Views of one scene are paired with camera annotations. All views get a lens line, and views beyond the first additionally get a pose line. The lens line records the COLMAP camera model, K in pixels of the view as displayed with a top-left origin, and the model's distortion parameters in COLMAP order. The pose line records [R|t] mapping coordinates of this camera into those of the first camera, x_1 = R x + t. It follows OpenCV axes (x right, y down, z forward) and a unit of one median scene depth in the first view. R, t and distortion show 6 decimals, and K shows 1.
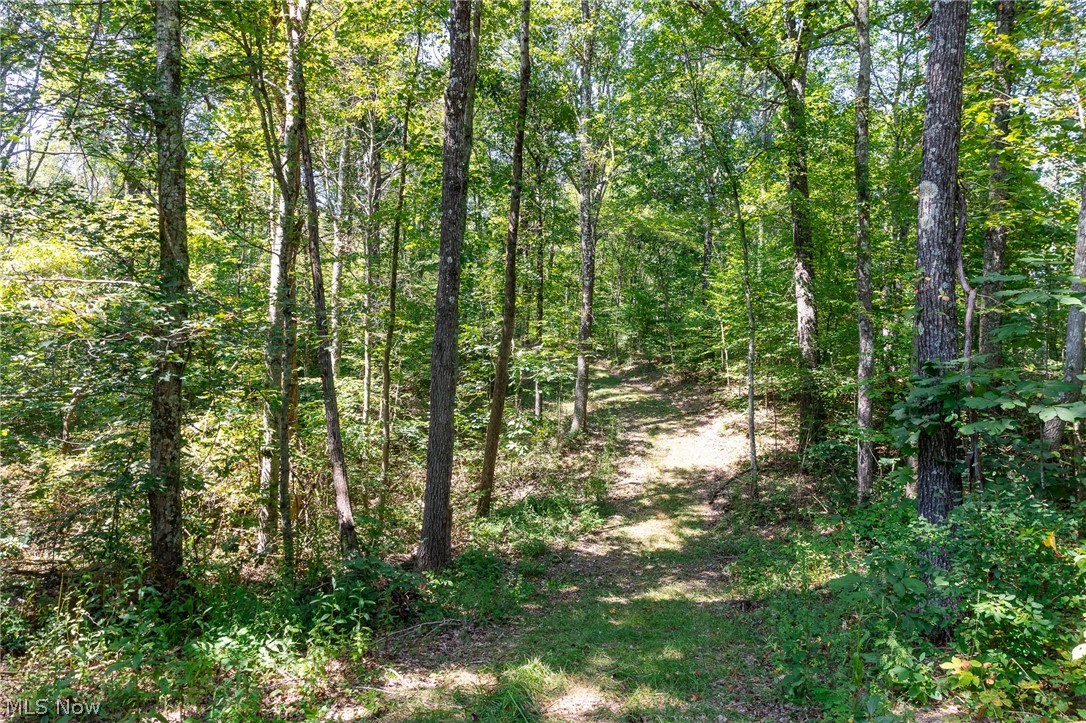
lens RADIAL K [[734.3, 0, 538.4], [0, 734.3, 360.7], [0, 0, 1]] dist [0.002858, 0.000417]
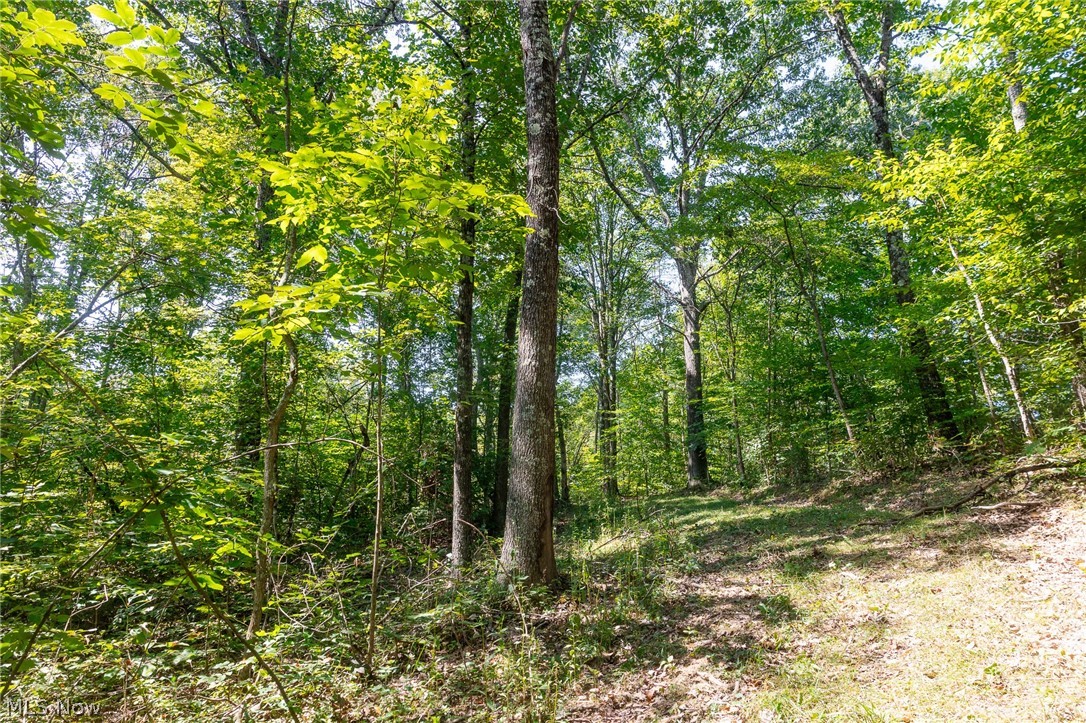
lens RADIAL K [[734.3, 0, 538.4], [0, 734.3, 360.7], [0, 0, 1]] dist [0.002858, 0.000417]
pose [[0.973909, -0.106603, -0.200342, 0.152821], [0.045173, 0.956201, -0.289203, 0.119758], [0.222397, 0.272608, 0.936069, 0.877109]]
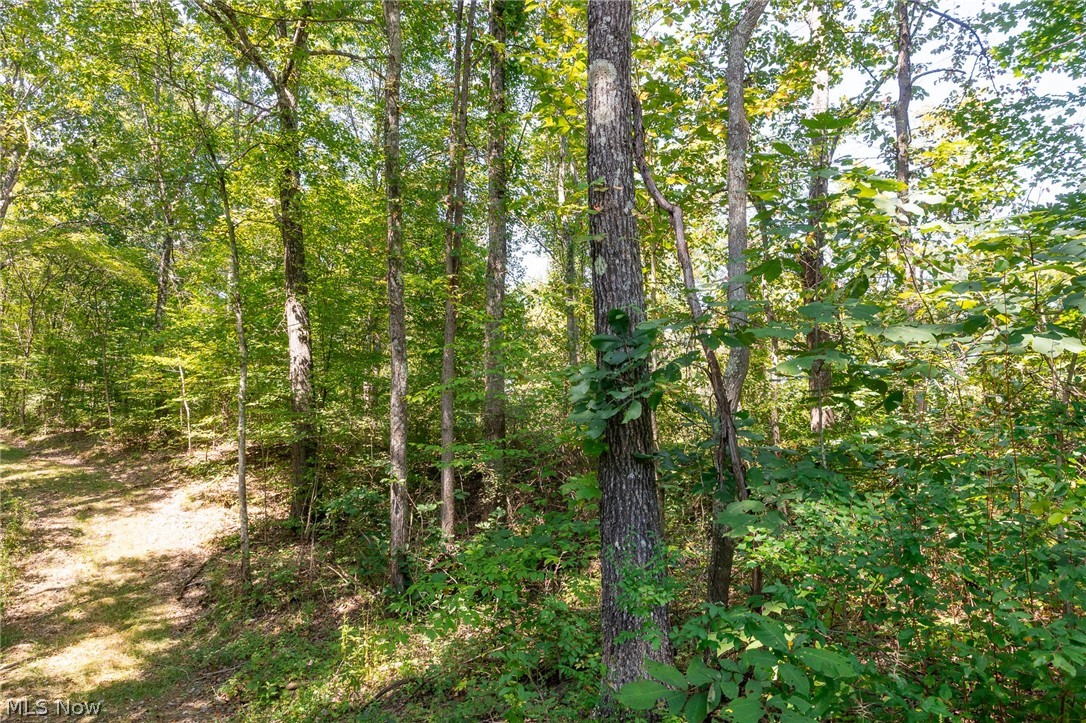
lens RADIAL K [[734.3, 0, 538.4], [0, 734.3, 360.7], [0, 0, 1]] dist [0.002858, 0.000417]
pose [[0.751315, 0.043106, 0.658534, 0.010821], [0.028727, 0.994782, -0.097891, 0.036299], [-0.659318, 0.092465, 0.746157, 0.179798]]
